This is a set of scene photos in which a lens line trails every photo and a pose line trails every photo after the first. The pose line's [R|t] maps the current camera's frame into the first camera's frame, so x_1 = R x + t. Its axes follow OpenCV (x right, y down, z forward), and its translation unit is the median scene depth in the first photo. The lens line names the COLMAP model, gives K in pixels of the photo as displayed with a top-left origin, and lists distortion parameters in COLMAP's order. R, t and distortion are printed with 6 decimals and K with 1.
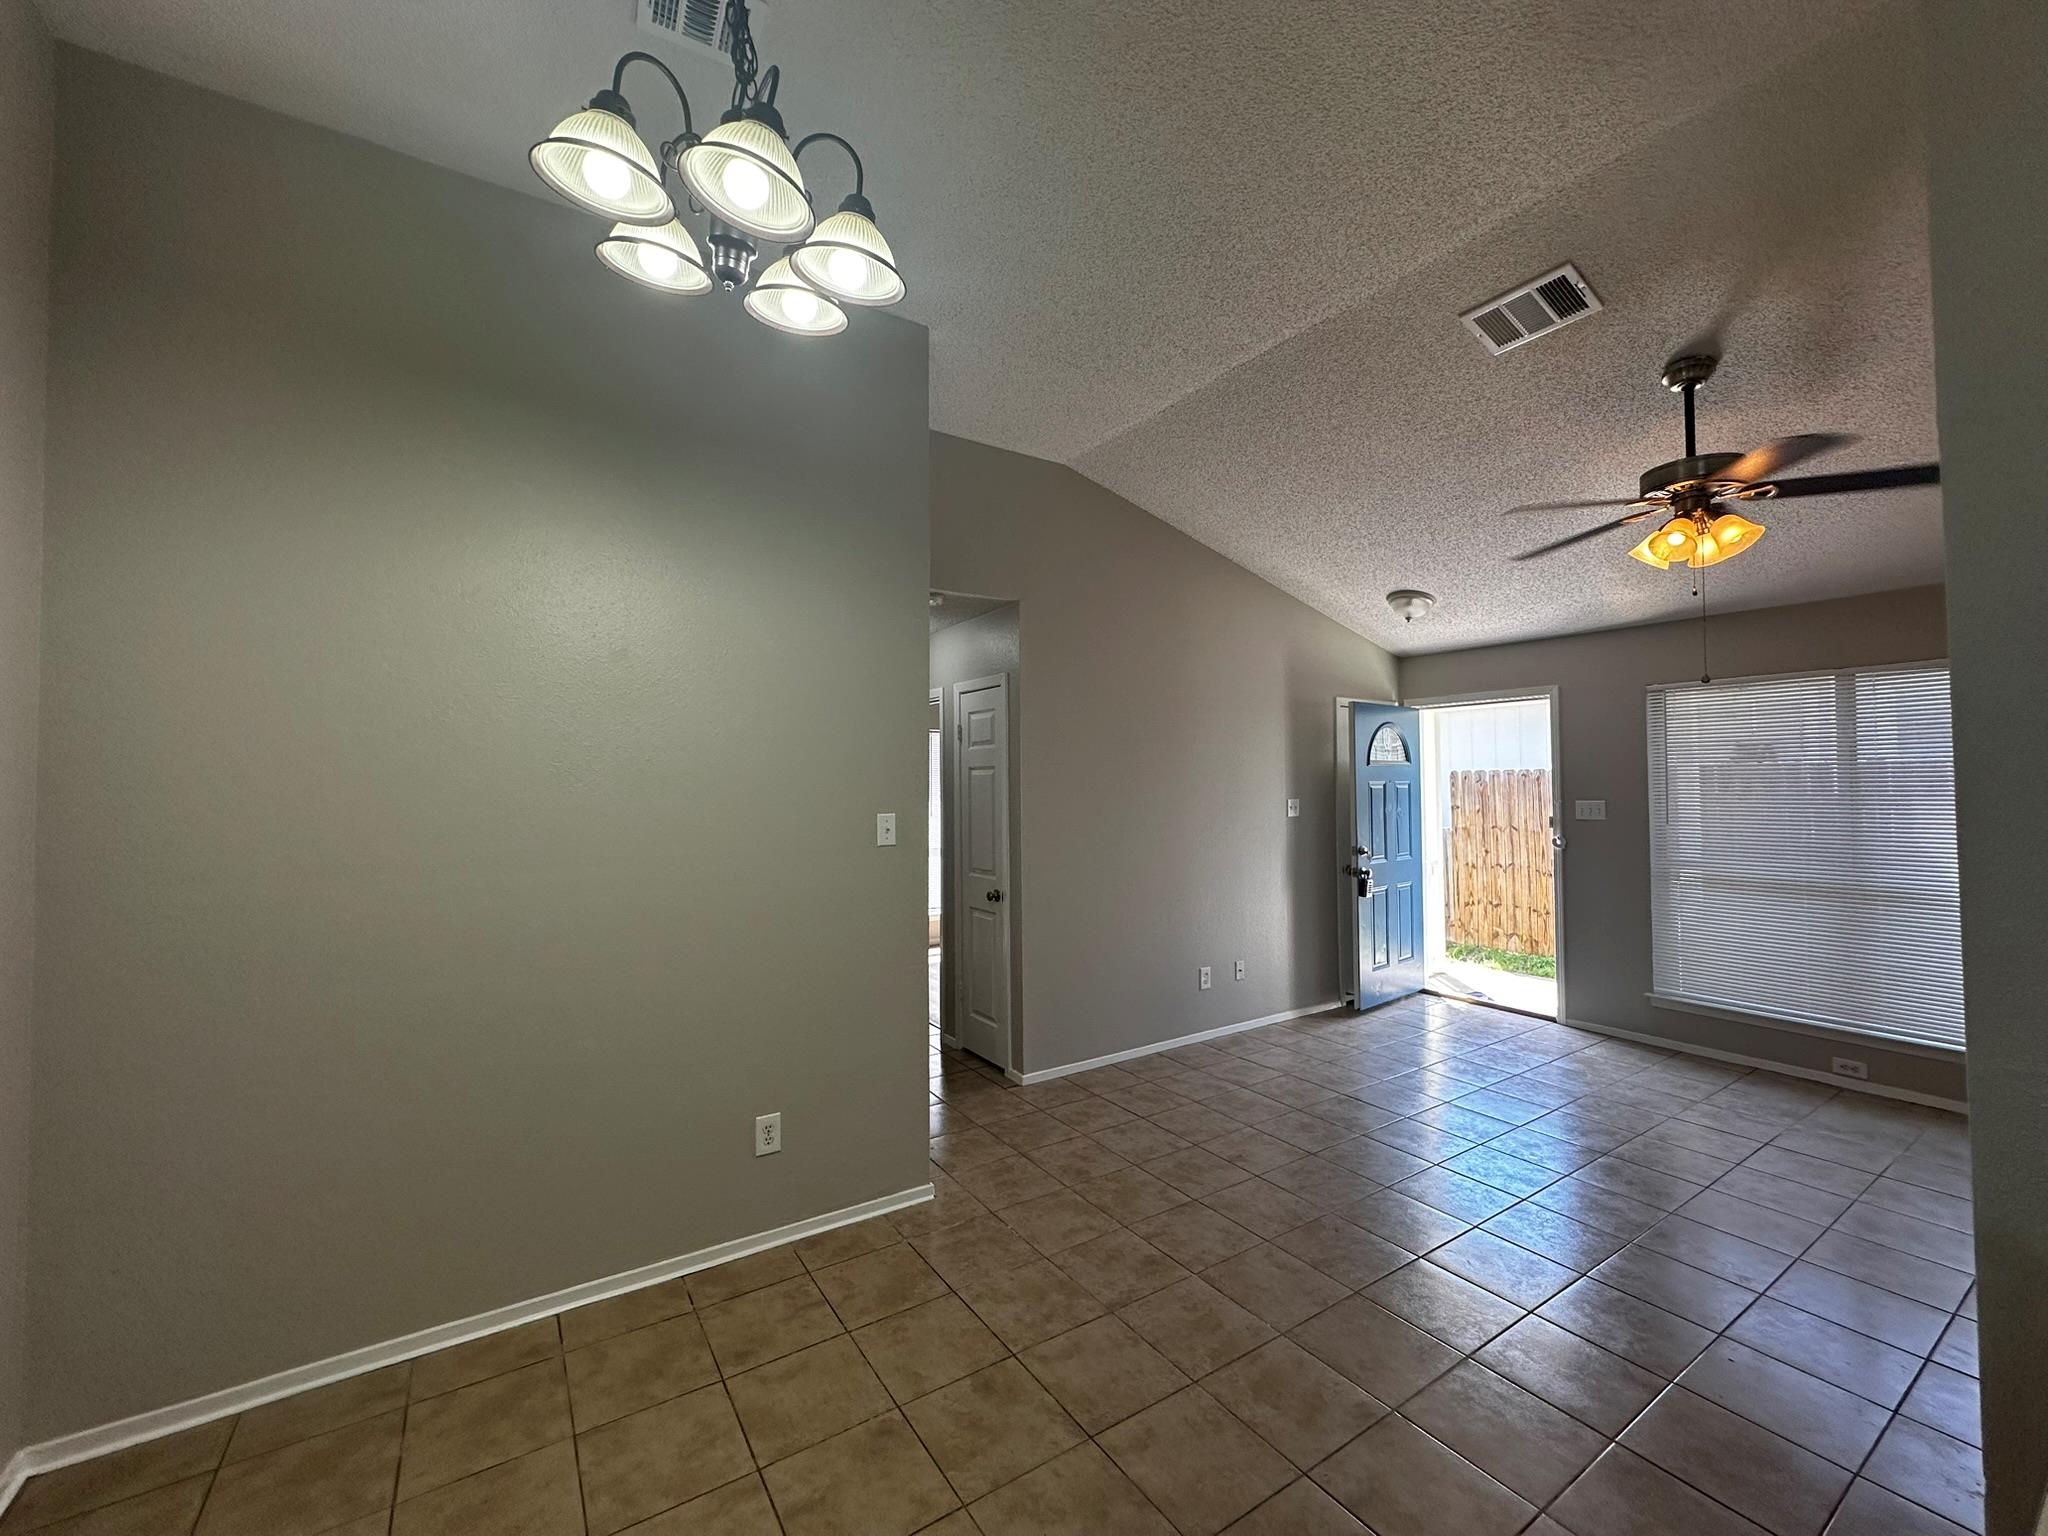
lens RADIAL K [[812.9, 0, 1025.6], [0, 812.9, 769.4], [0, 0, 1]] dist [-0.002611, 0.001244]
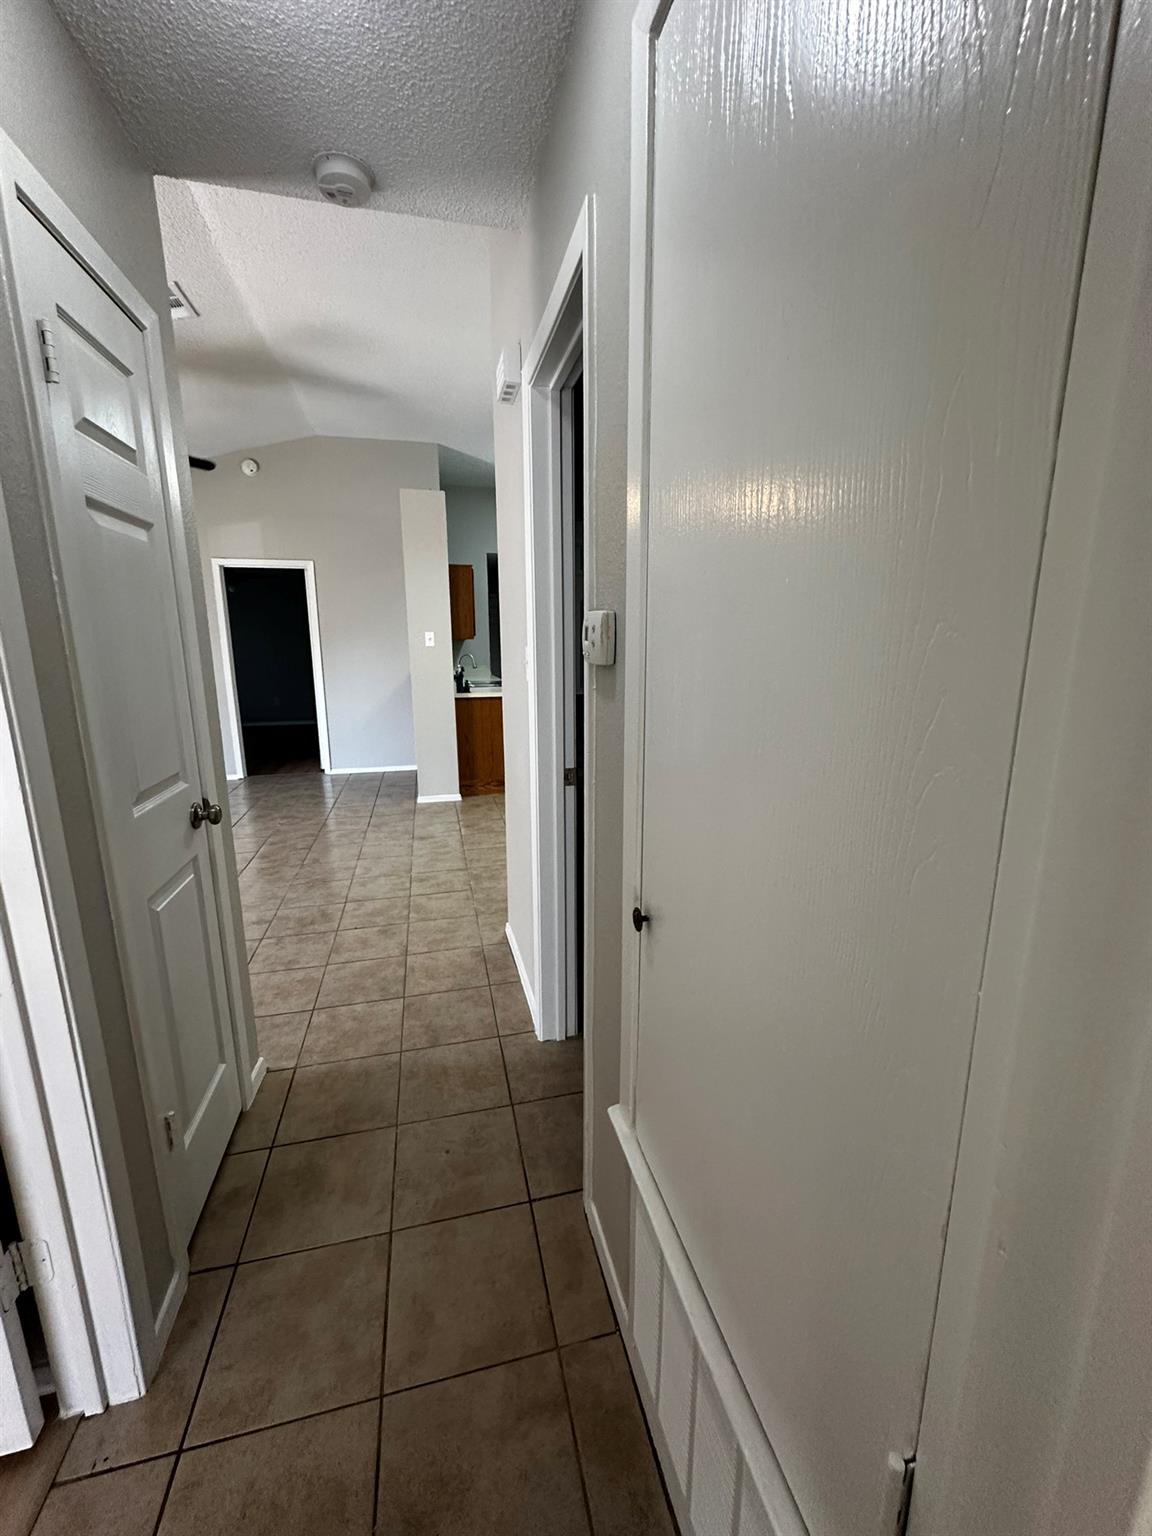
lens RADIAL K [[609.7, 0, 574.4], [0, 609.7, 767.6], [0, 0, 1]] dist [-0.002611, 0.001244]
pose [[-0.941562, -0.059787, 0.331490, -0.450180], [0.001954, 0.983136, 0.182867, 0.080266], [-0.336833, 0.172828, -0.925567, 1.569865]]
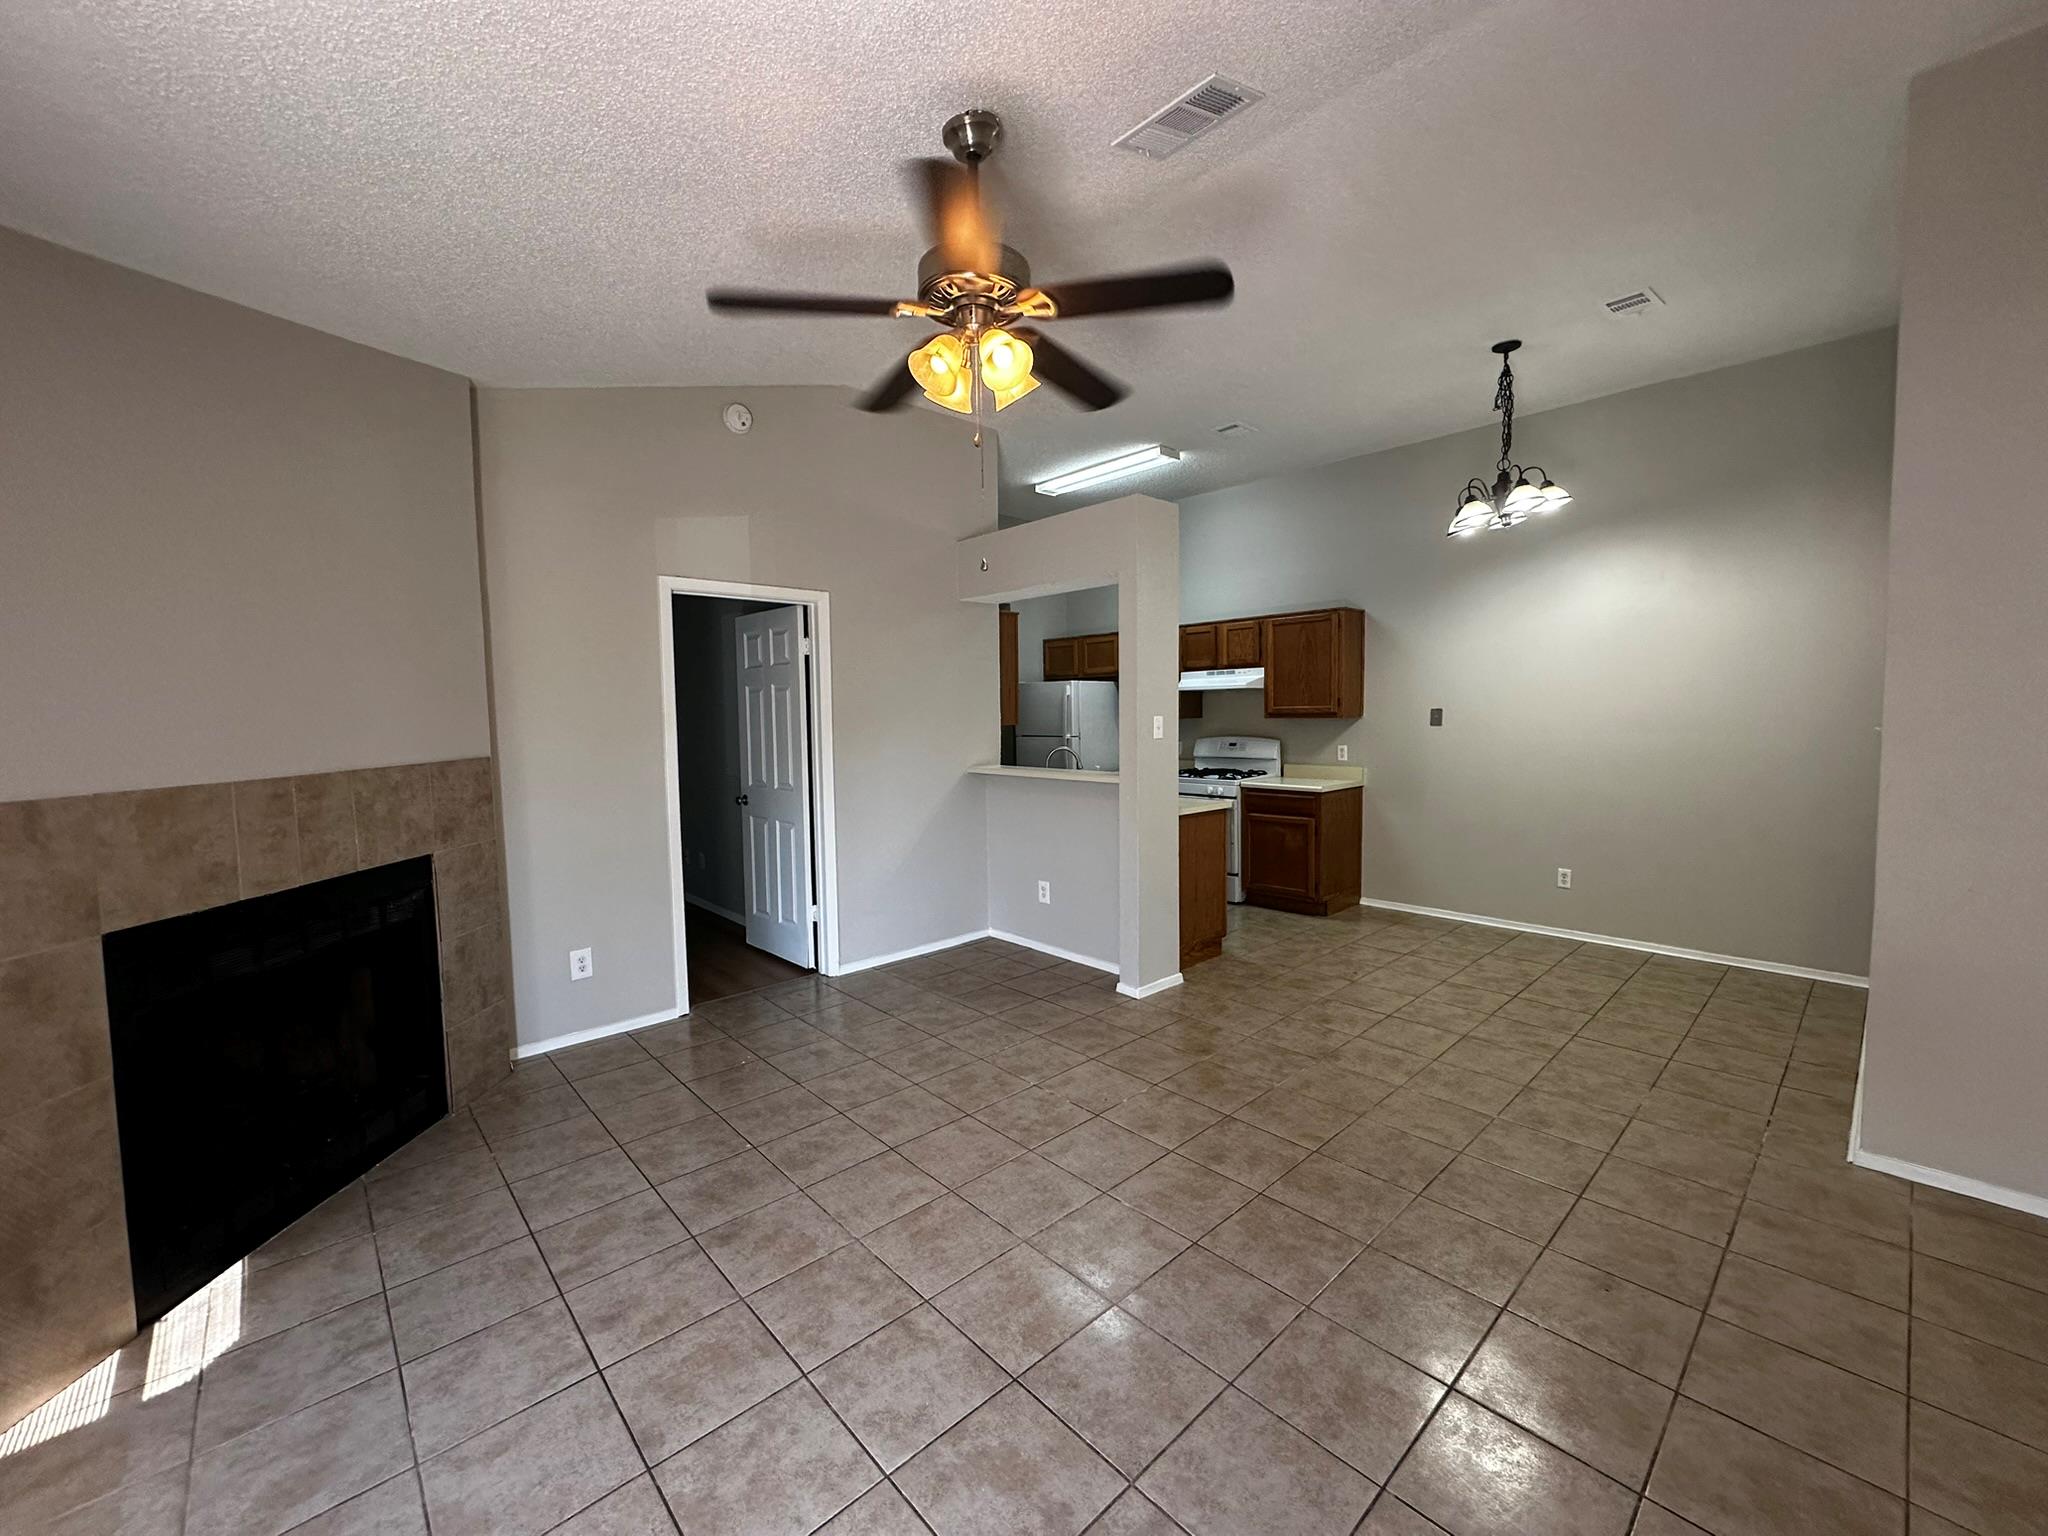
lens RADIAL K [[812.9, 0, 1021.8], [0, 812.9, 766.2], [0, 0, 1]] dist [-0.002611, 0.001244]
pose [[-0.986720, 0.031544, -0.159338, 0.751167], [0.024331, 0.998598, 0.047018, 0.041338], [0.160598, 0.042517, -0.986104, 1.452001]]
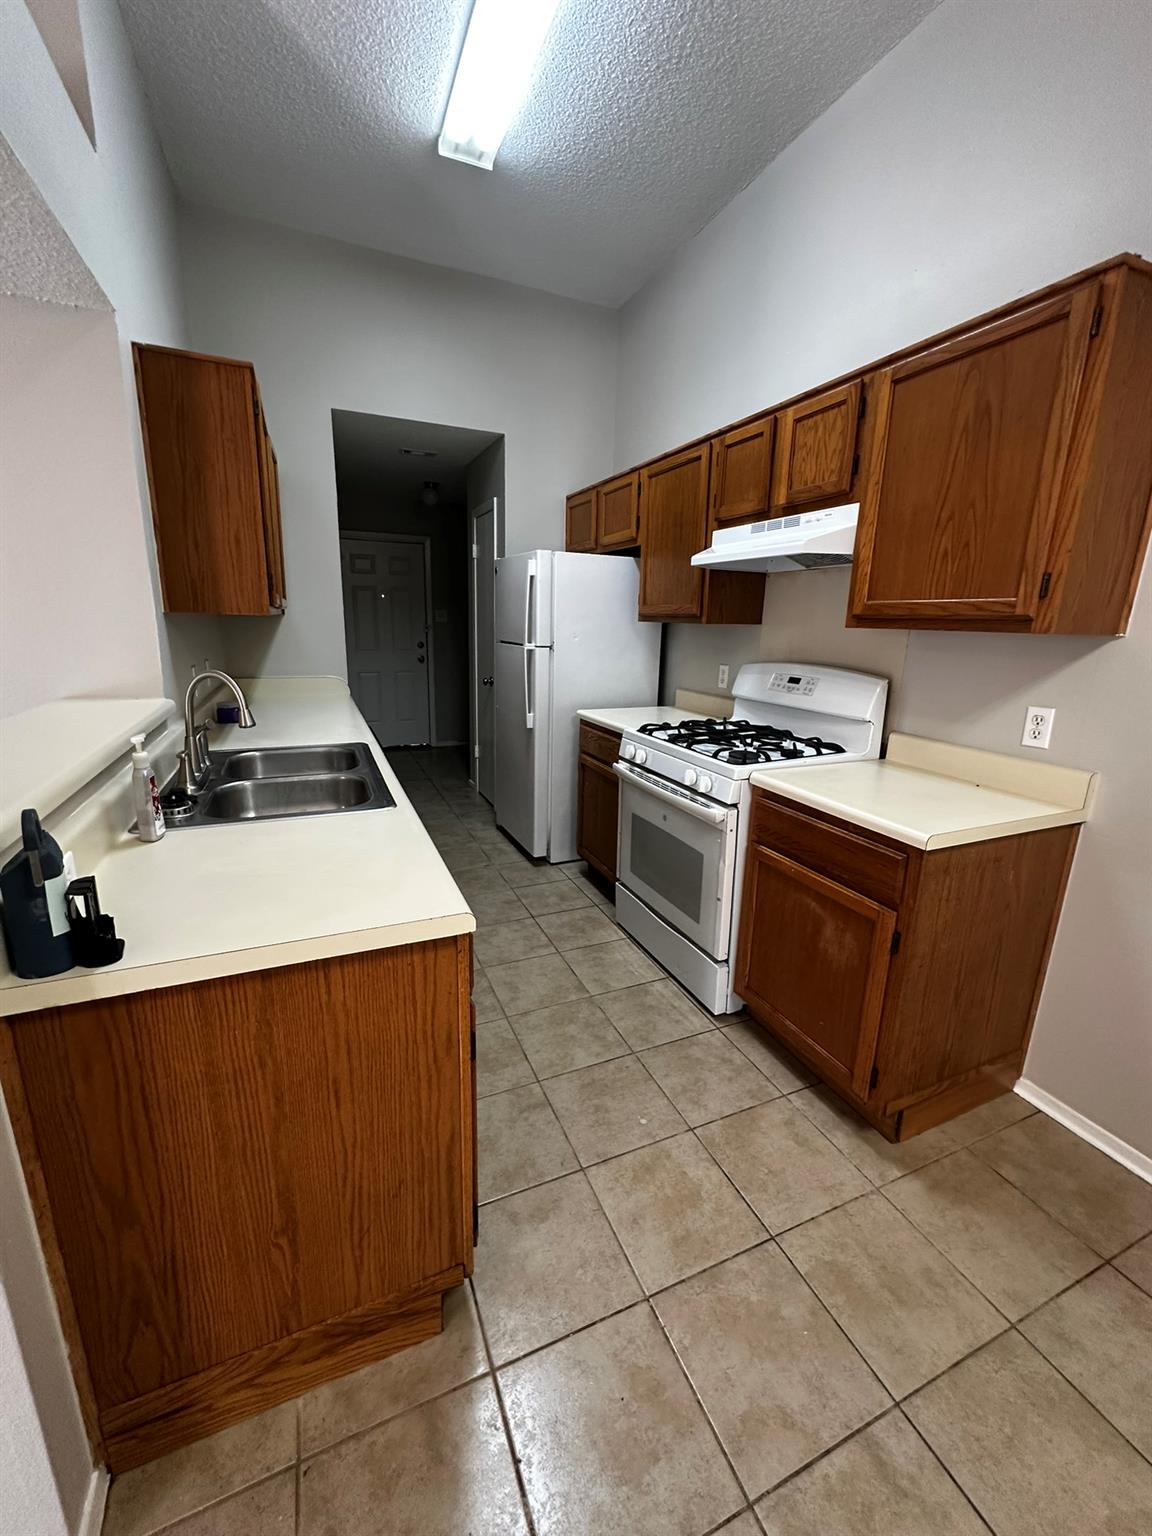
lens RADIAL K [[609.7, 0, 579.4], [0, 609.7, 768.5], [0, 0, 1]] dist [-0.002611, 0.001244]
pose [[-0.985629, -0.059977, 0.157920, 0.092307], [-0.024470, 0.975680, 0.217831, 0.044229], [-0.167145, 0.210836, -0.963126, 0.408688]]
